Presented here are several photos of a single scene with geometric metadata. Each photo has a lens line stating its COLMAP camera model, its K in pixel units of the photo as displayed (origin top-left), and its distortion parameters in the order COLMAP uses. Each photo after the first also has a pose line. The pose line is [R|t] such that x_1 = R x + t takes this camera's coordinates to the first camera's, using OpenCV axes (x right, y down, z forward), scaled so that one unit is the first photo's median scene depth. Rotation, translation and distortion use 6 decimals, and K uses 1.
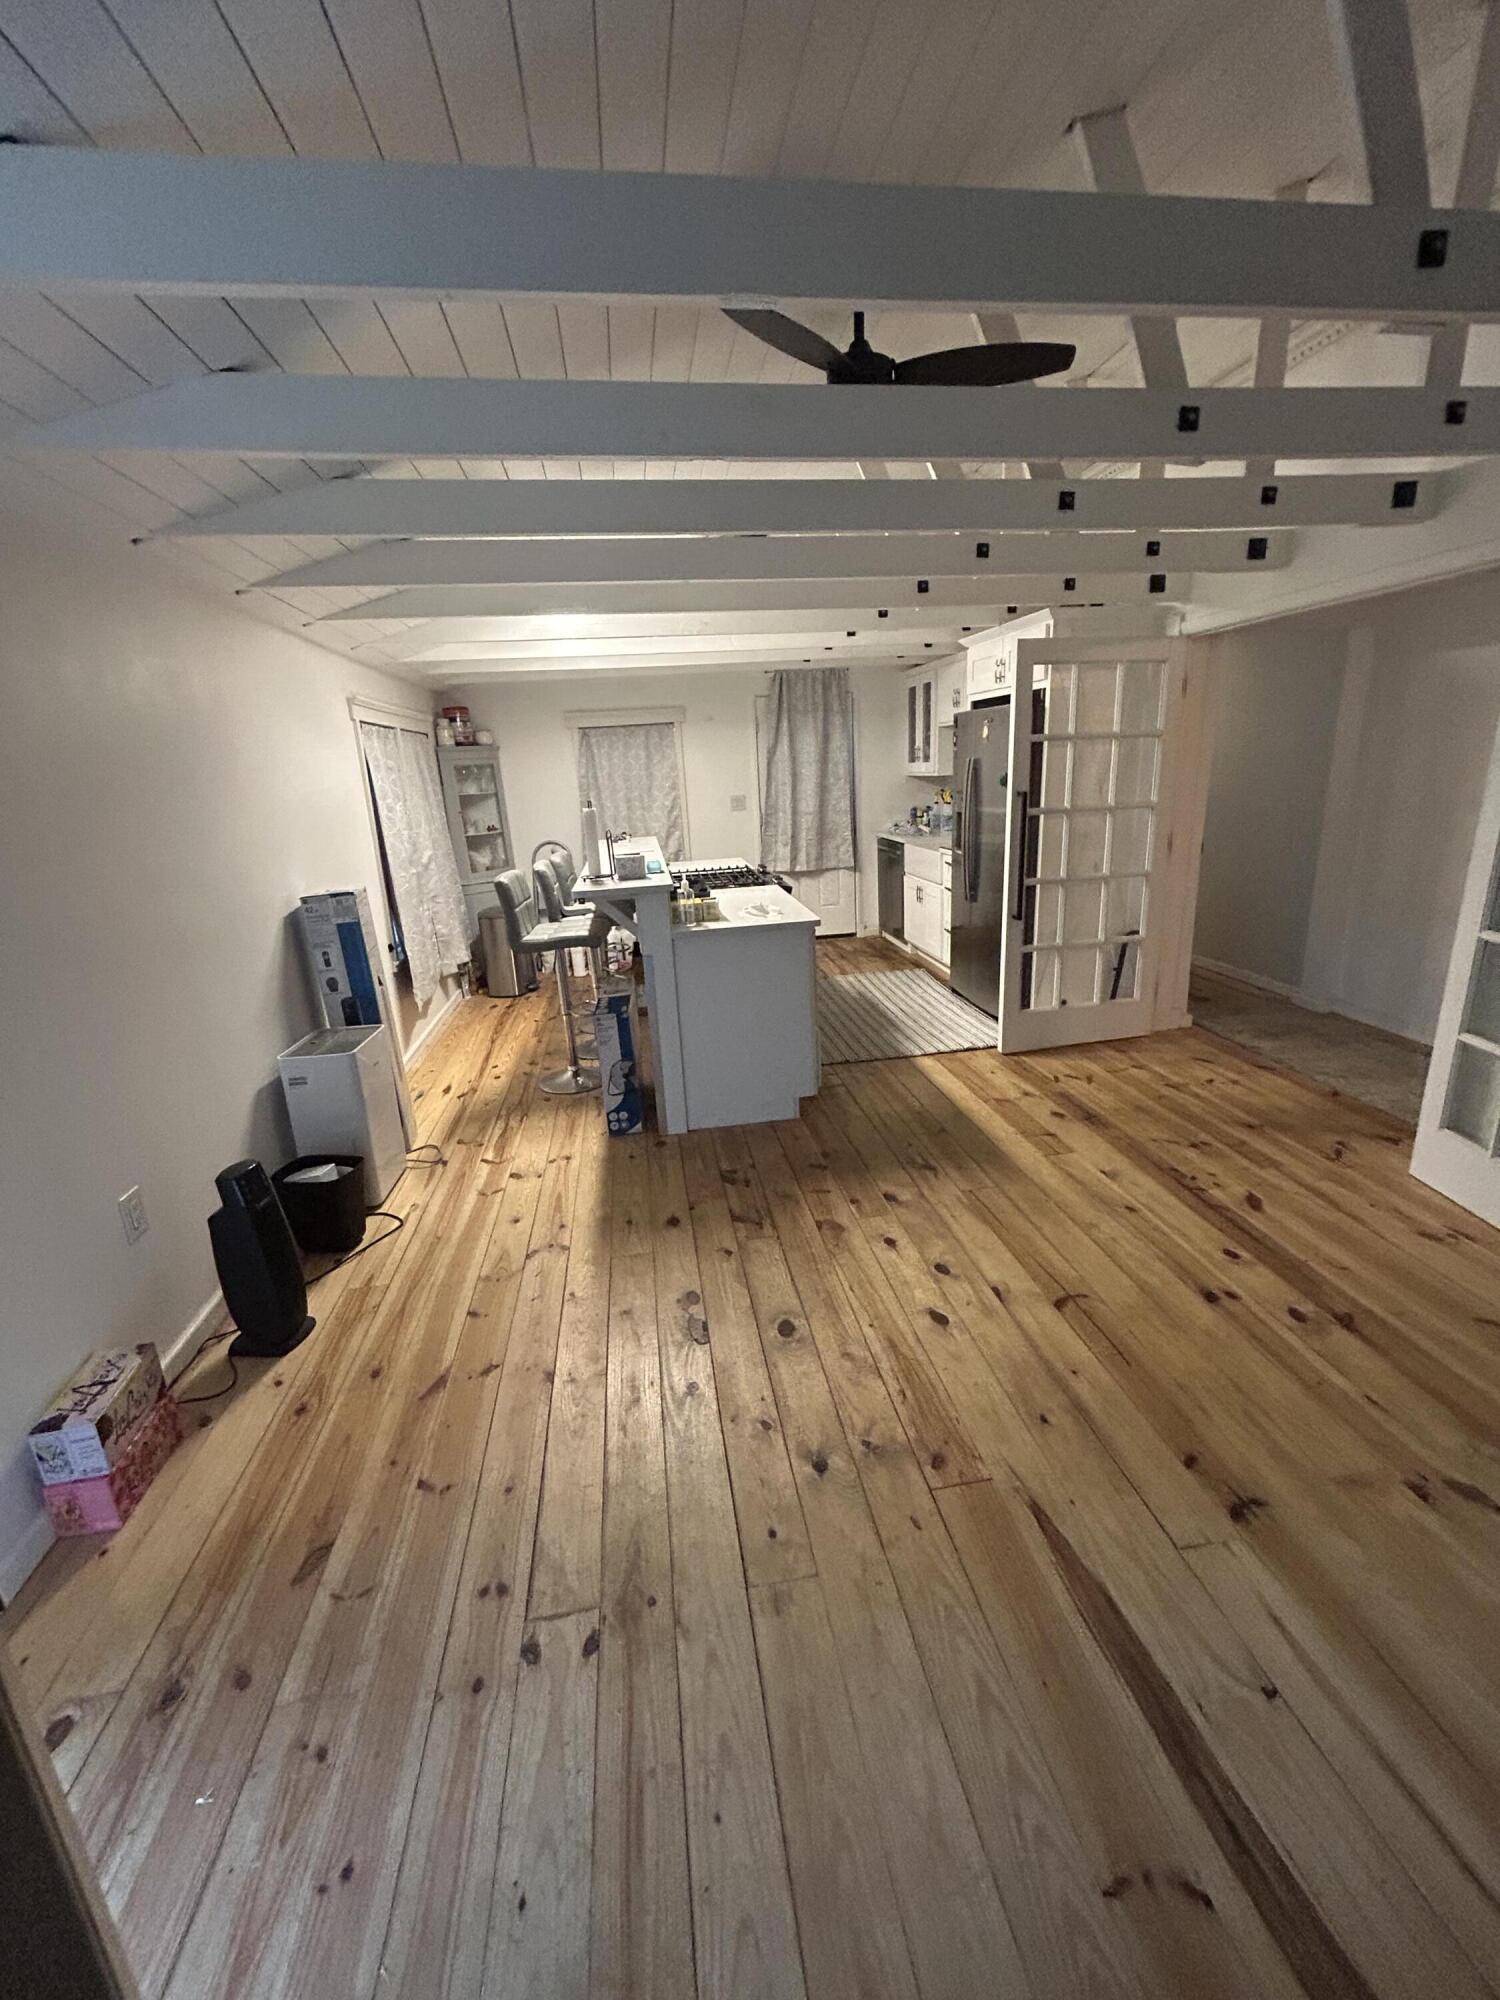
lens RADIAL K [[814.4, 0, 752.1], [0, 814.4, 1006.2], [0, 0, 1]] dist [-0.001506, 0.000365]
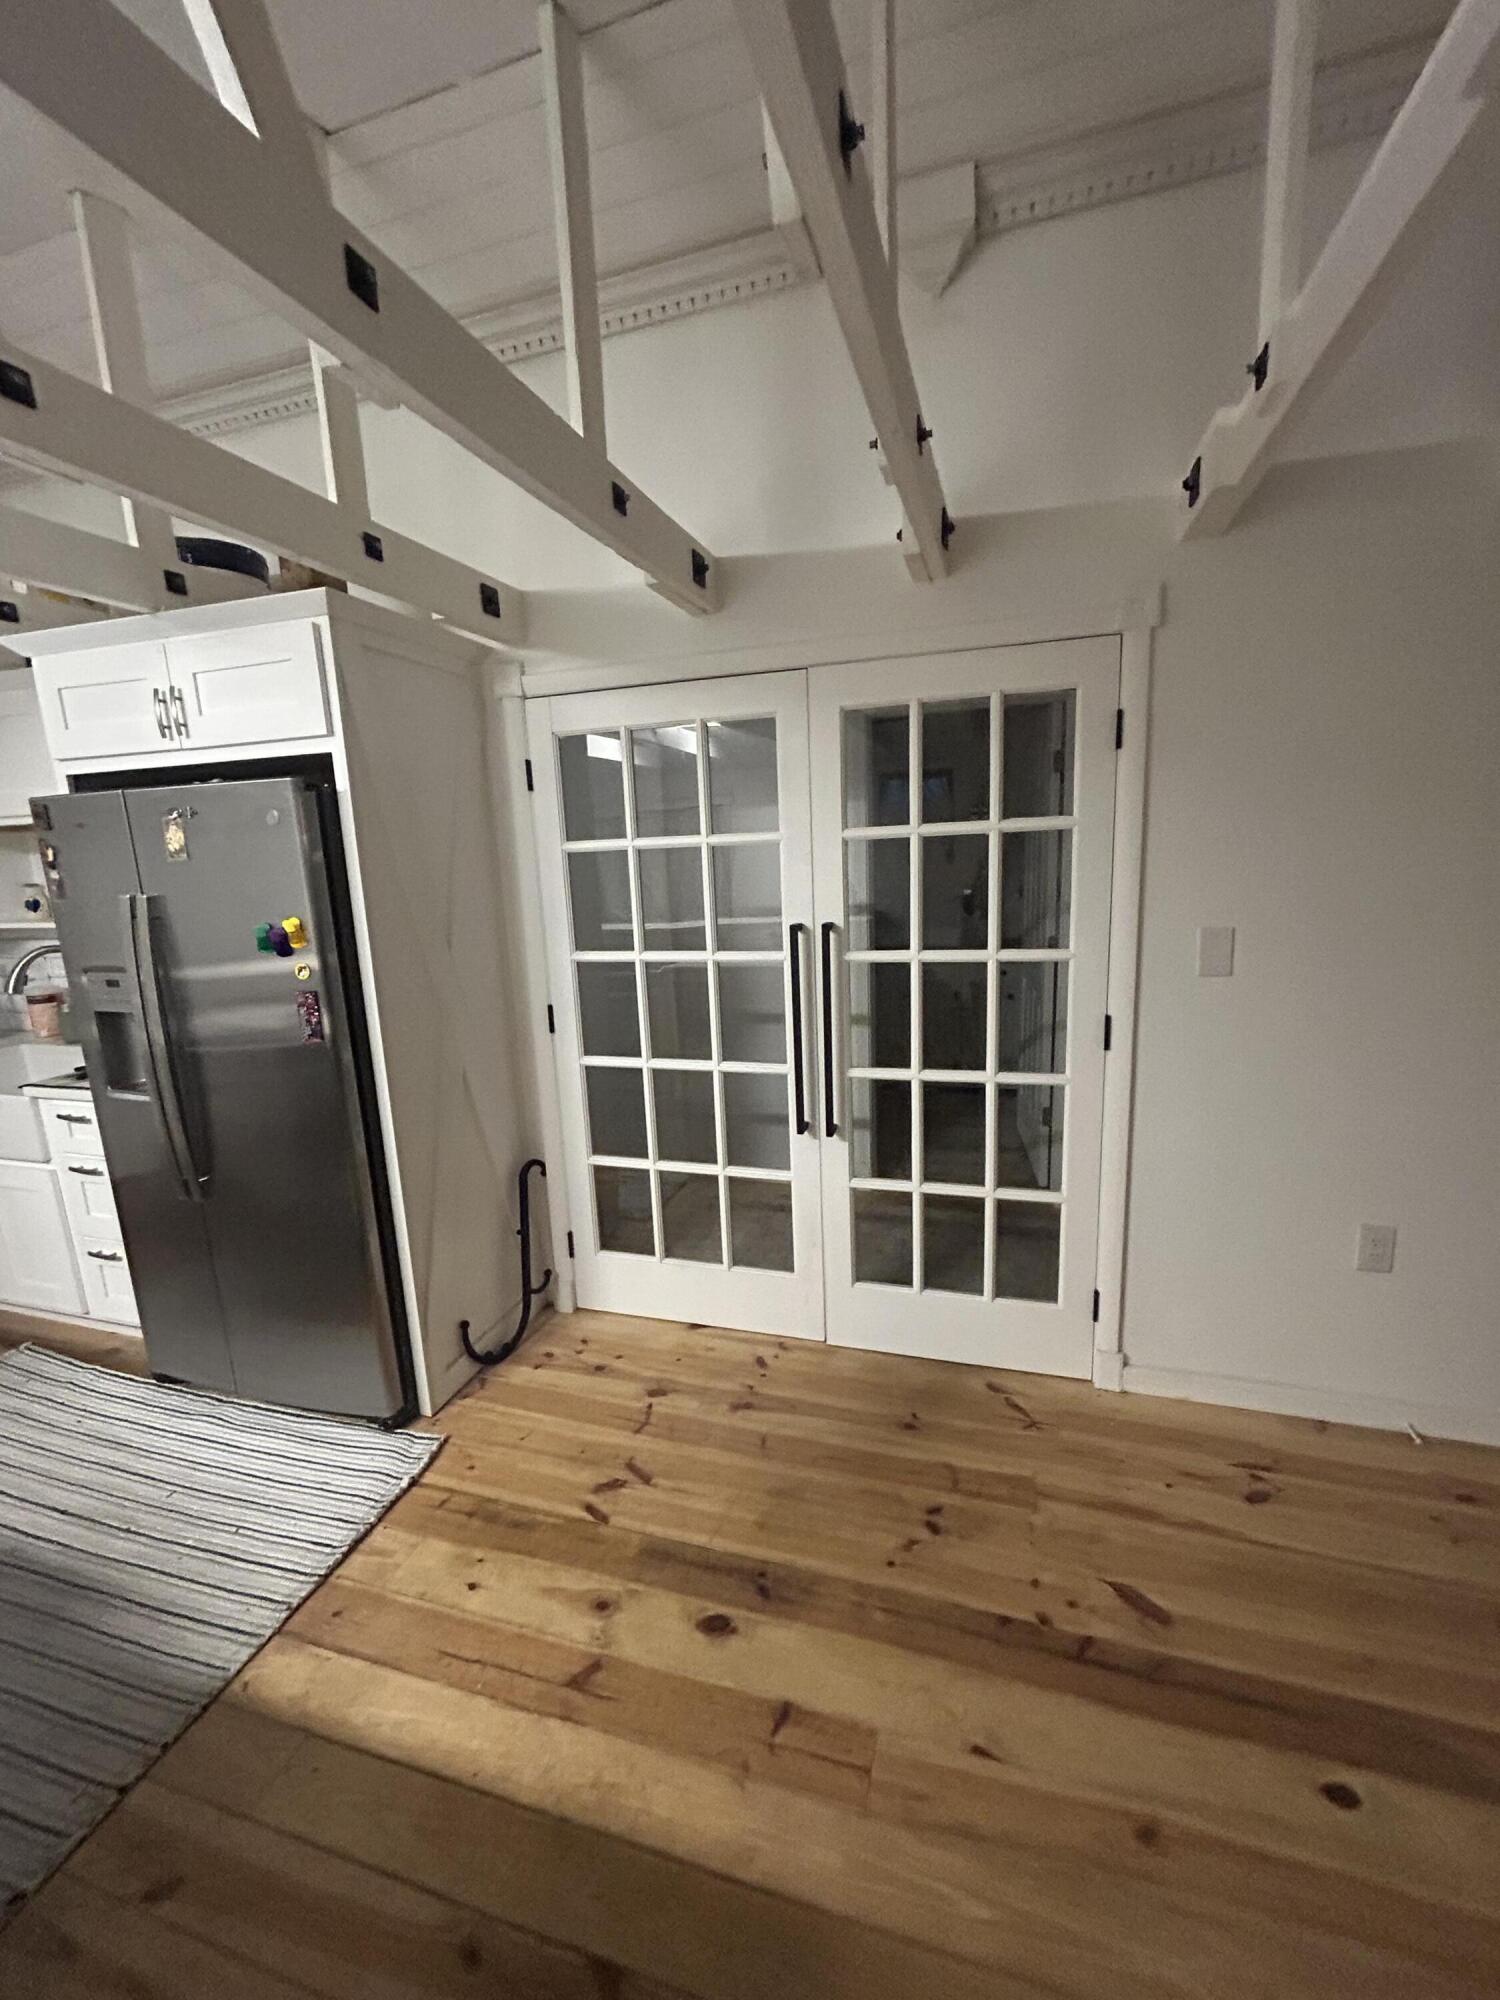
lens RADIAL K [[817.1, 0, 750.0], [0, 817.1, 1000.0], [0, 0, 1]] dist [-0.003703, 0.002933]
pose [[0.440357, -0.137230, 0.887273, 0.012688], [0.276448, 0.960961, 0.011425, -0.135340], [-0.854203, 0.240254, 0.461102, 0.438402]]
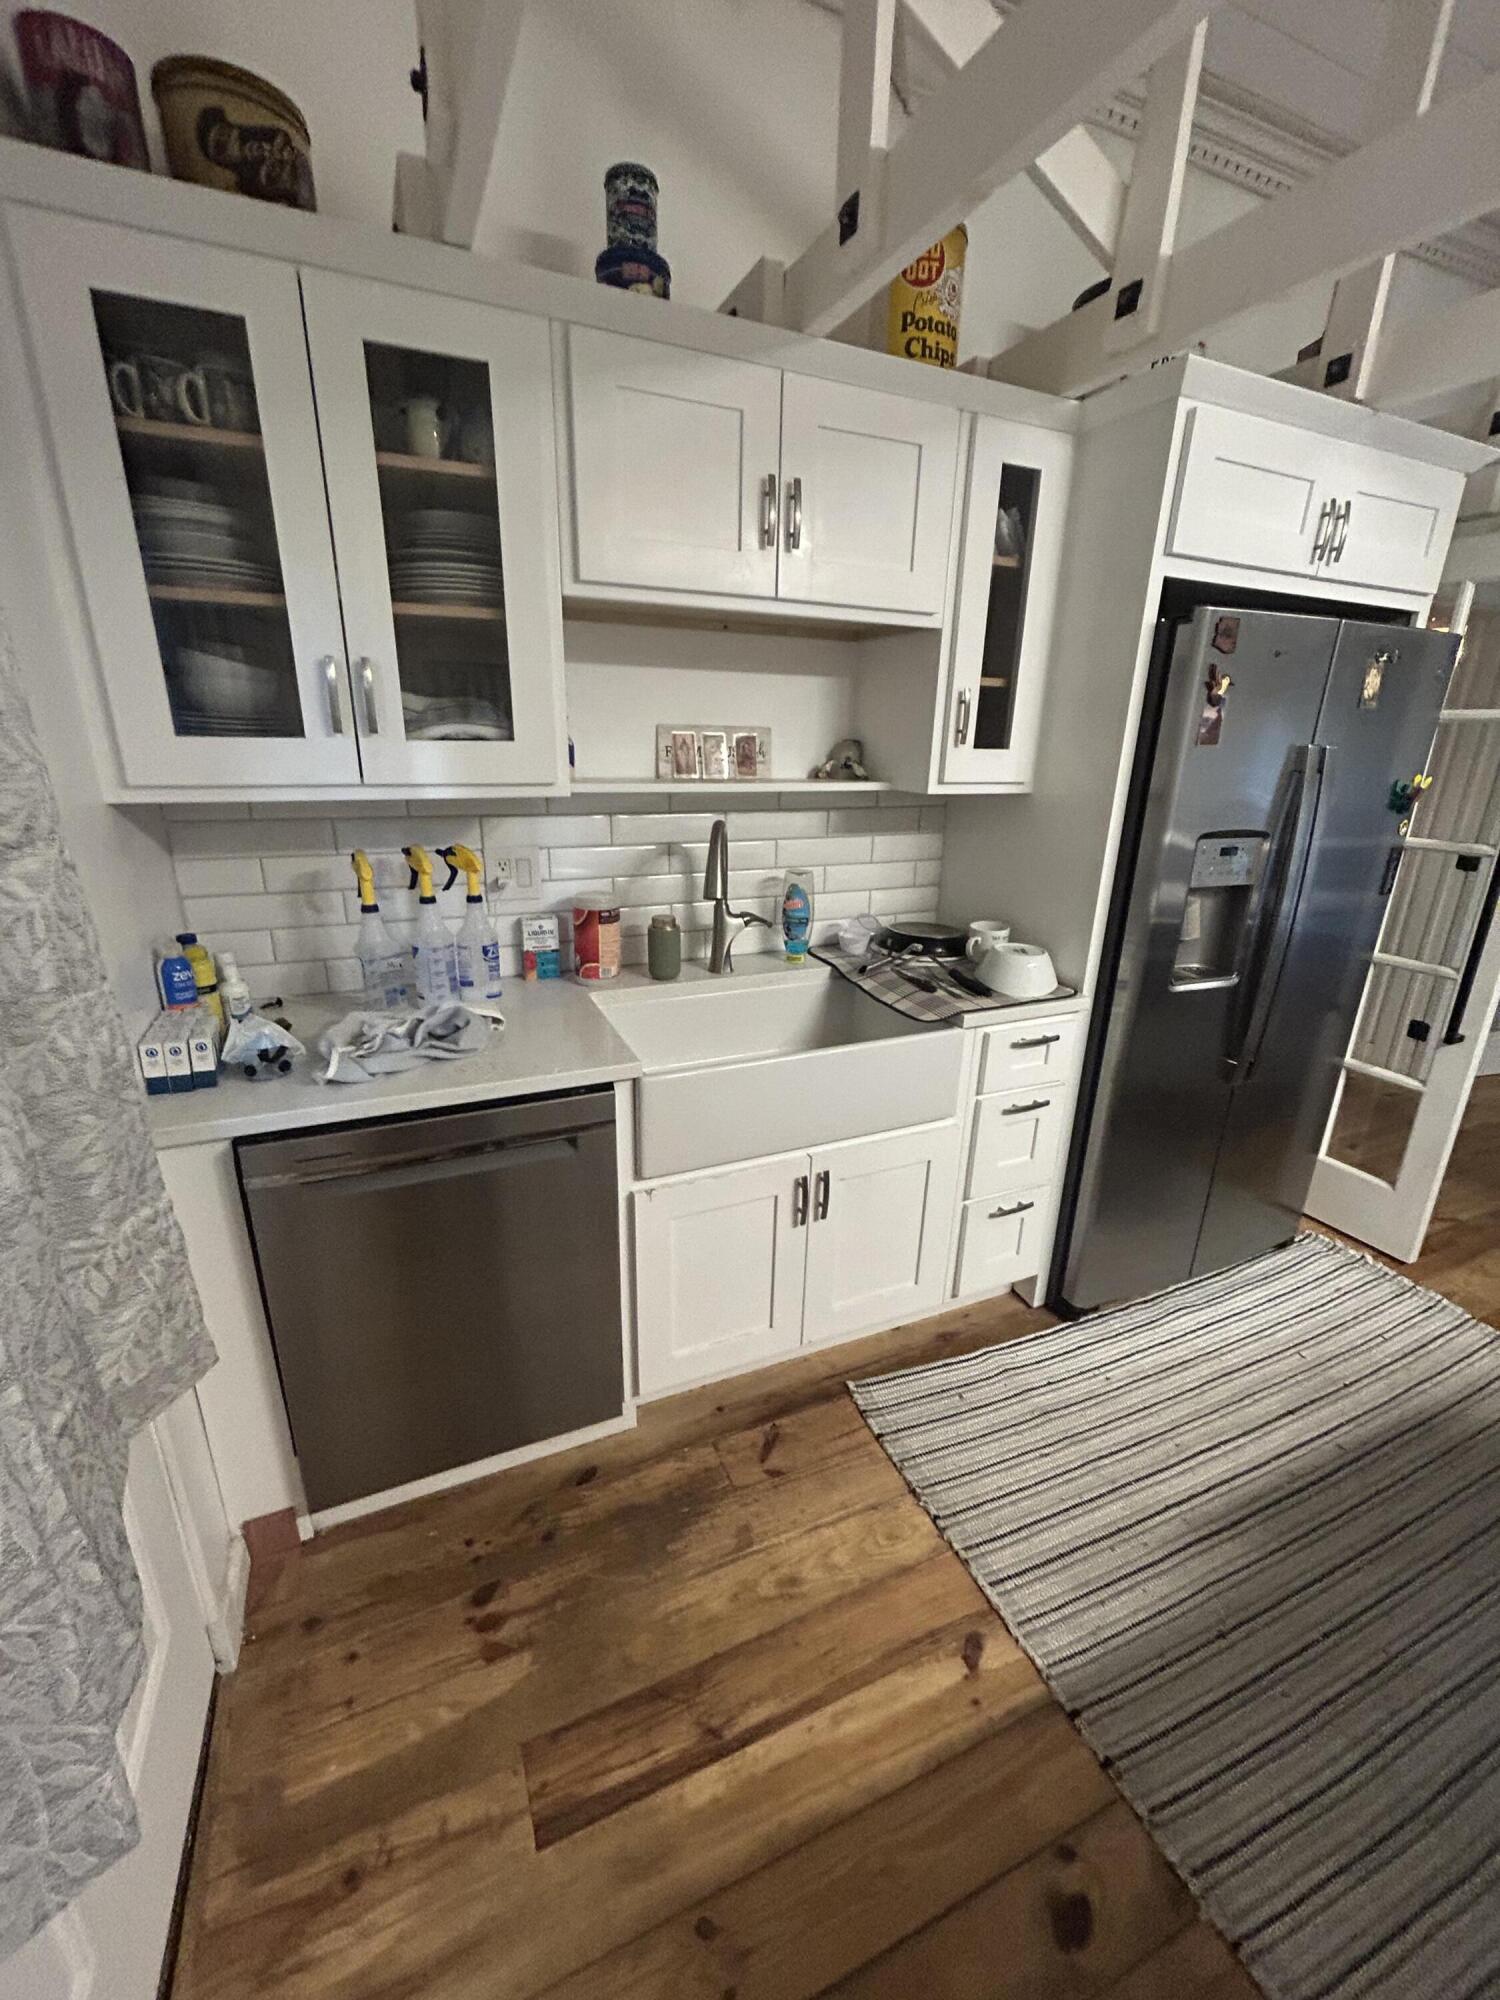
lens RADIAL K [[814.4, 0, 752.1], [0, 814.4, 1006.2], [0, 0, 1]] dist [-0.001506, 0.000365]
pose [[-0.263488, -0.263686, 0.927924, -0.045333], [0.269347, 0.903550, 0.333242, -0.329605], [-0.926297, 0.337739, -0.167051, 1.137350]]
